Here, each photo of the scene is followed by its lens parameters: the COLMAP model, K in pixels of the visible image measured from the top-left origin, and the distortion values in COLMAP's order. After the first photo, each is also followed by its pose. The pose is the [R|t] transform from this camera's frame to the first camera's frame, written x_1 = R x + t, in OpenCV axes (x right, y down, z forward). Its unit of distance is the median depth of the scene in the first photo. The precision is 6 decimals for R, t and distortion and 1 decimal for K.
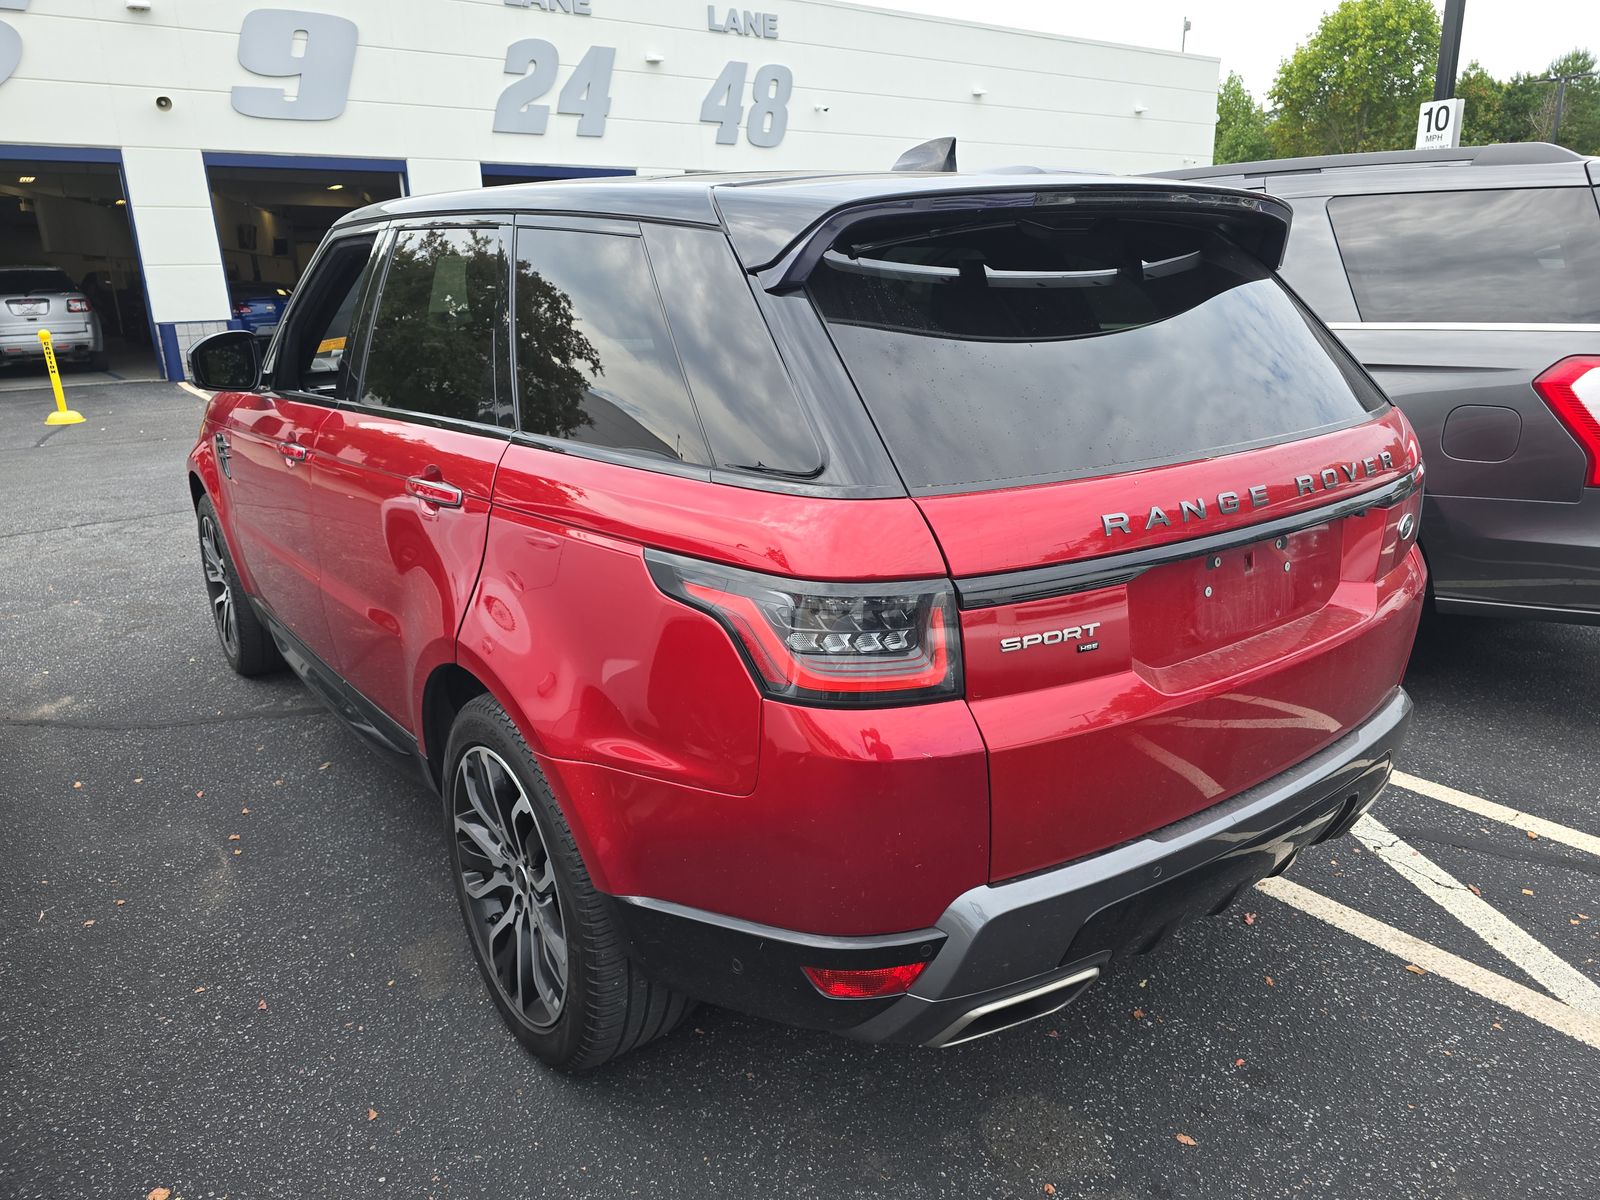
lens RADIAL K [[1073.8, 0, 803.2], [0, 1073.8, 601.3], [0, 0, 1]] dist [0.034340, -0.024854]
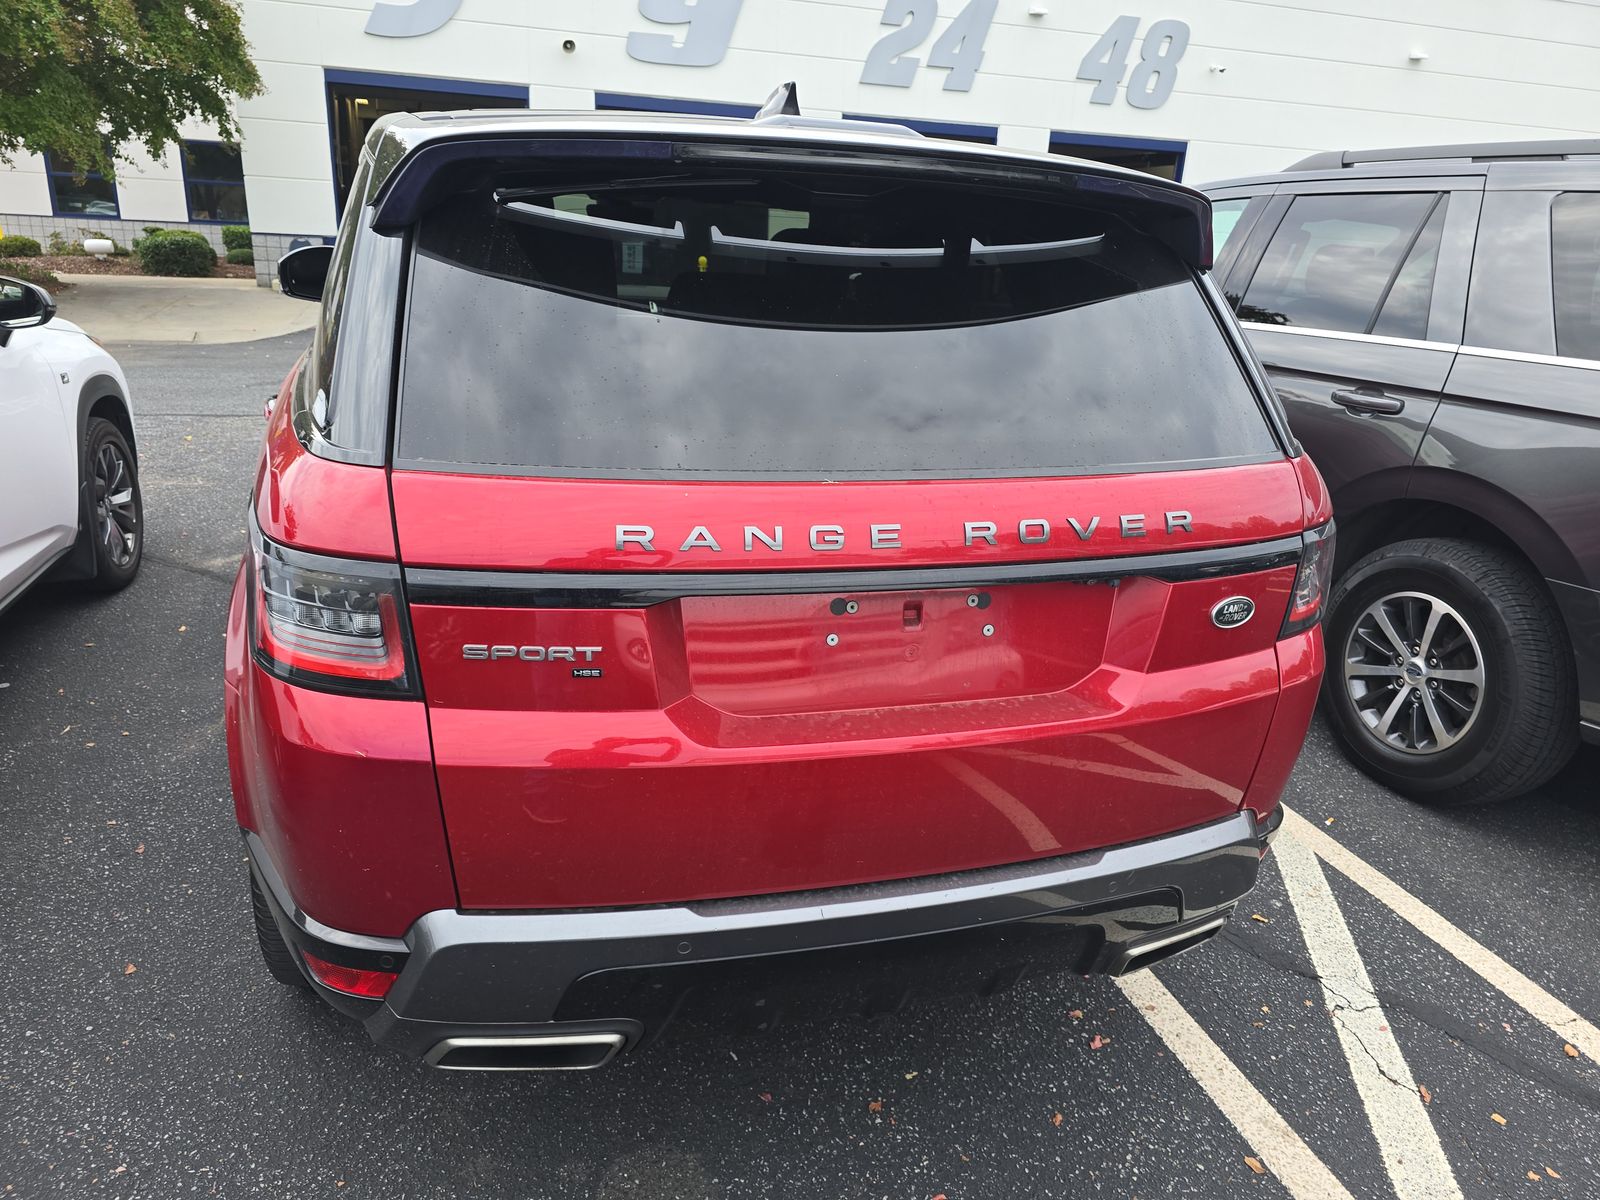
lens RADIAL K [[1073.8, 0, 797.8], [0, 1073.8, 598.0], [0, 0, 1]] dist [0.034340, -0.024854]
pose [[0.937885, 0.179090, -0.297151, 0.349215], [-0.169976, 0.983830, 0.056457, -0.049071], [0.302457, -0.002441, 0.953160, 0.119054]]
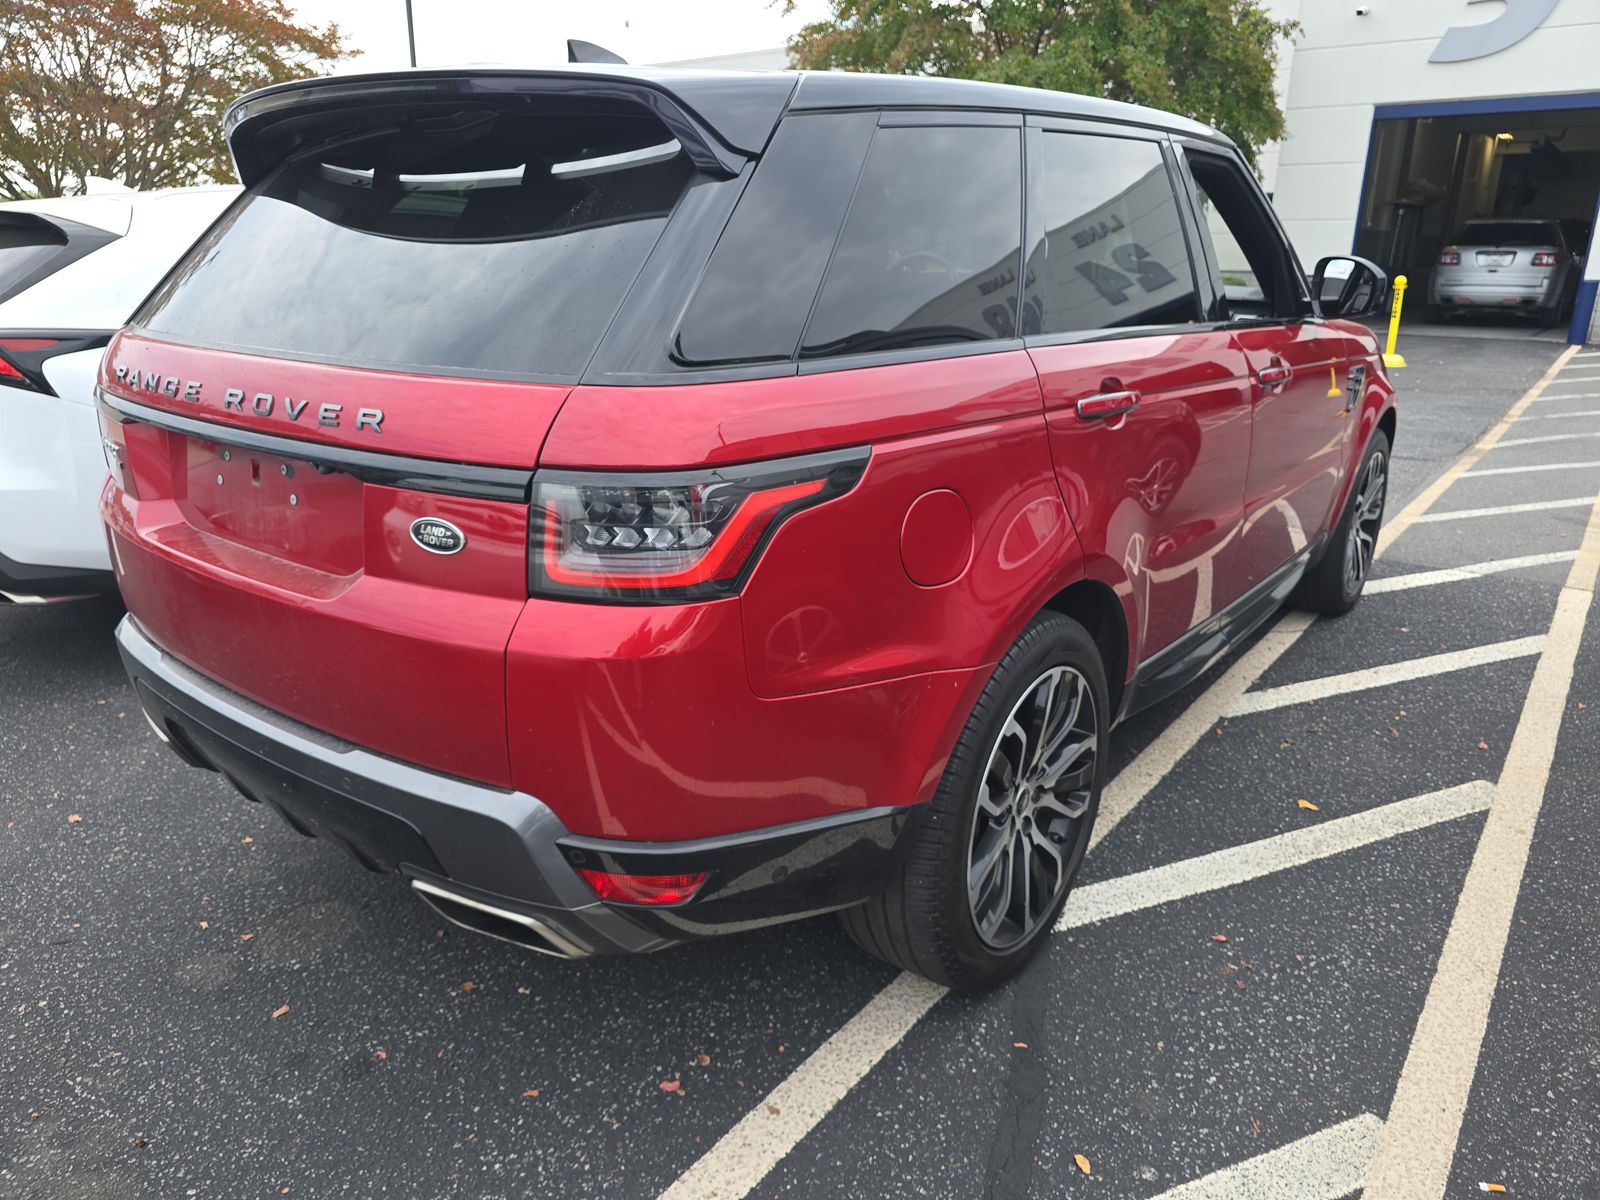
lens RADIAL K [[1073.8, 0, 799.0], [0, 1073.8, 602.1], [0, 0, 1]] dist [0.034340, -0.024854]
pose [[0.276045, 0.329998, -0.902718, 0.898694], [-0.297565, 0.922409, 0.246203, -0.192517], [0.913922, 0.200654, 0.352823, 0.690178]]
